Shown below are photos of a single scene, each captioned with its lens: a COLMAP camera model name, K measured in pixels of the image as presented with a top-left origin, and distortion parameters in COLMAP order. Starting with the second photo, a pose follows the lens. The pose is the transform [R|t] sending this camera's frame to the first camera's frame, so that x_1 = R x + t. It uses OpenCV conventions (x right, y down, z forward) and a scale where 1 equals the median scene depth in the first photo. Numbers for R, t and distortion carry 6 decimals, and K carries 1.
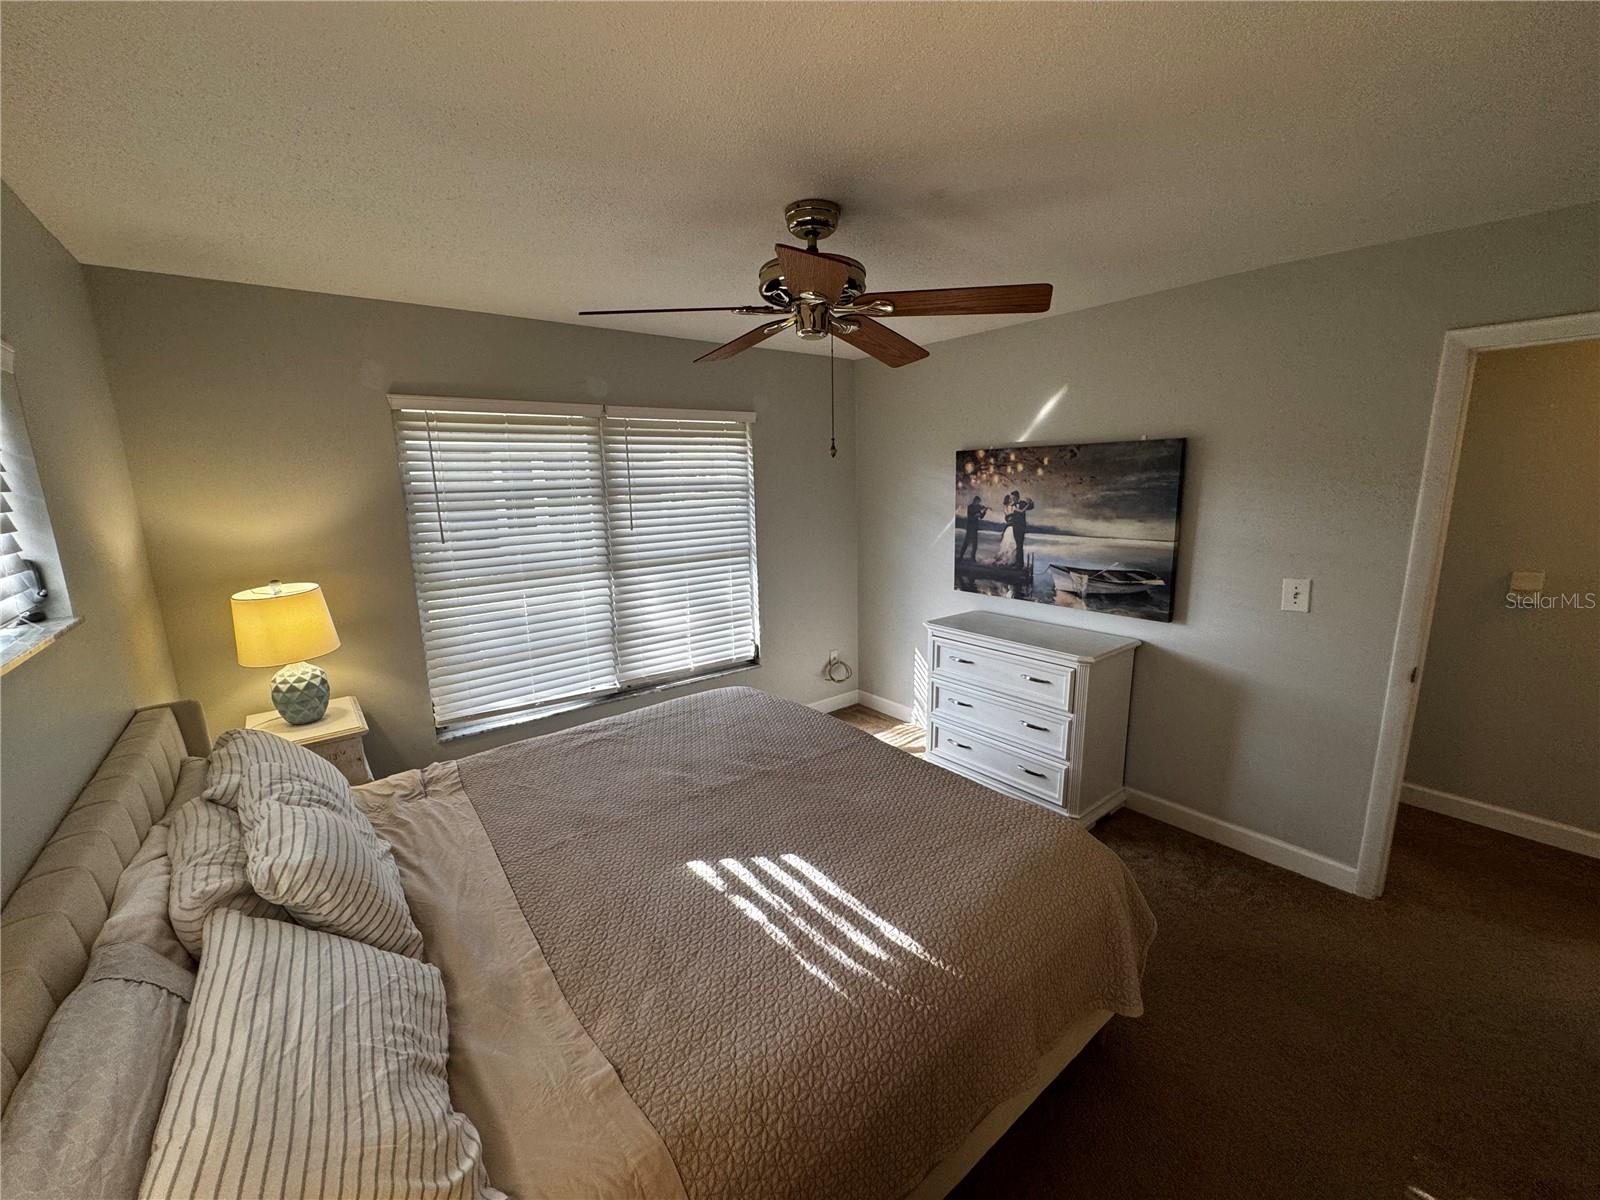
lens RADIAL K [[637.7, 0, 796.1], [0, 637.7, 603.2], [0, 0, 1]] dist [0.002363, 0.000371]
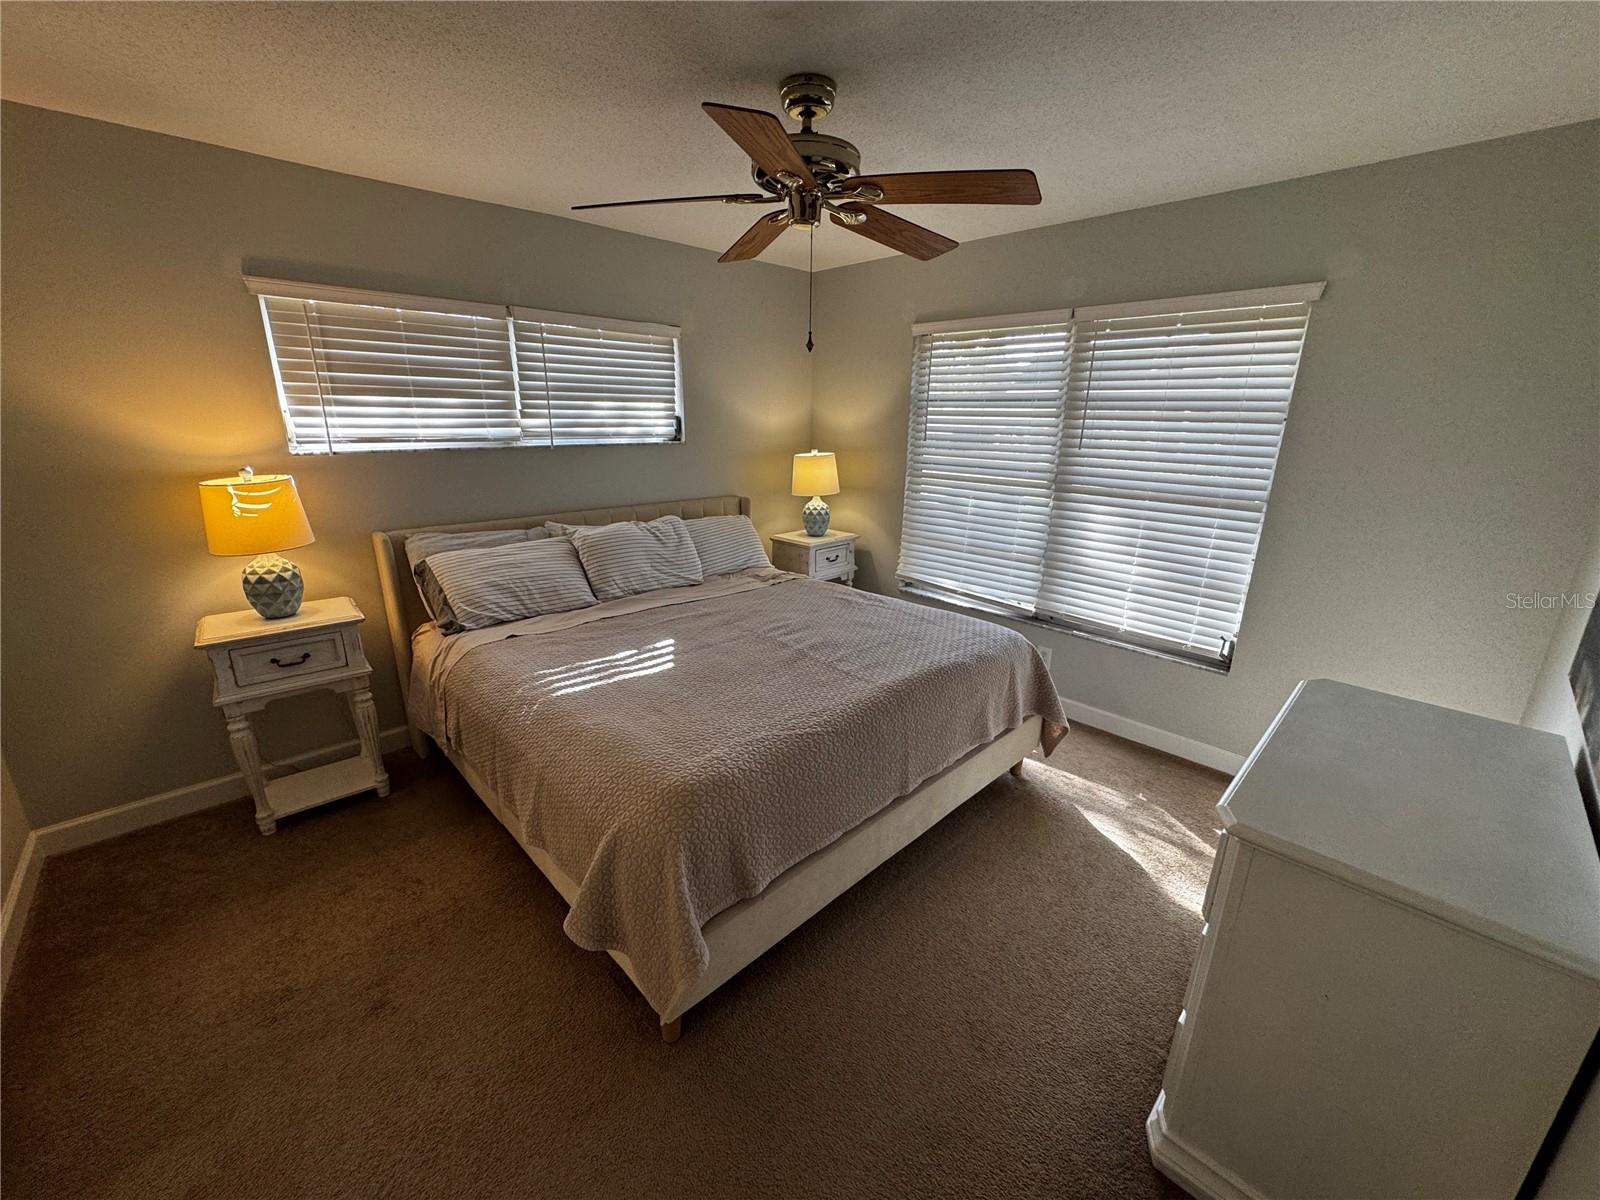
lens RADIAL K [[637.7, 0, 795.8], [0, 637.7, 599.9], [0, 0, 1]] dist [0.002363, 0.000371]
pose [[0.105273, 0.303757, -0.946916, 0.604067], [-0.214521, 0.936724, 0.276639, -0.076878], [0.971030, 0.174011, 0.163774, 0.486737]]
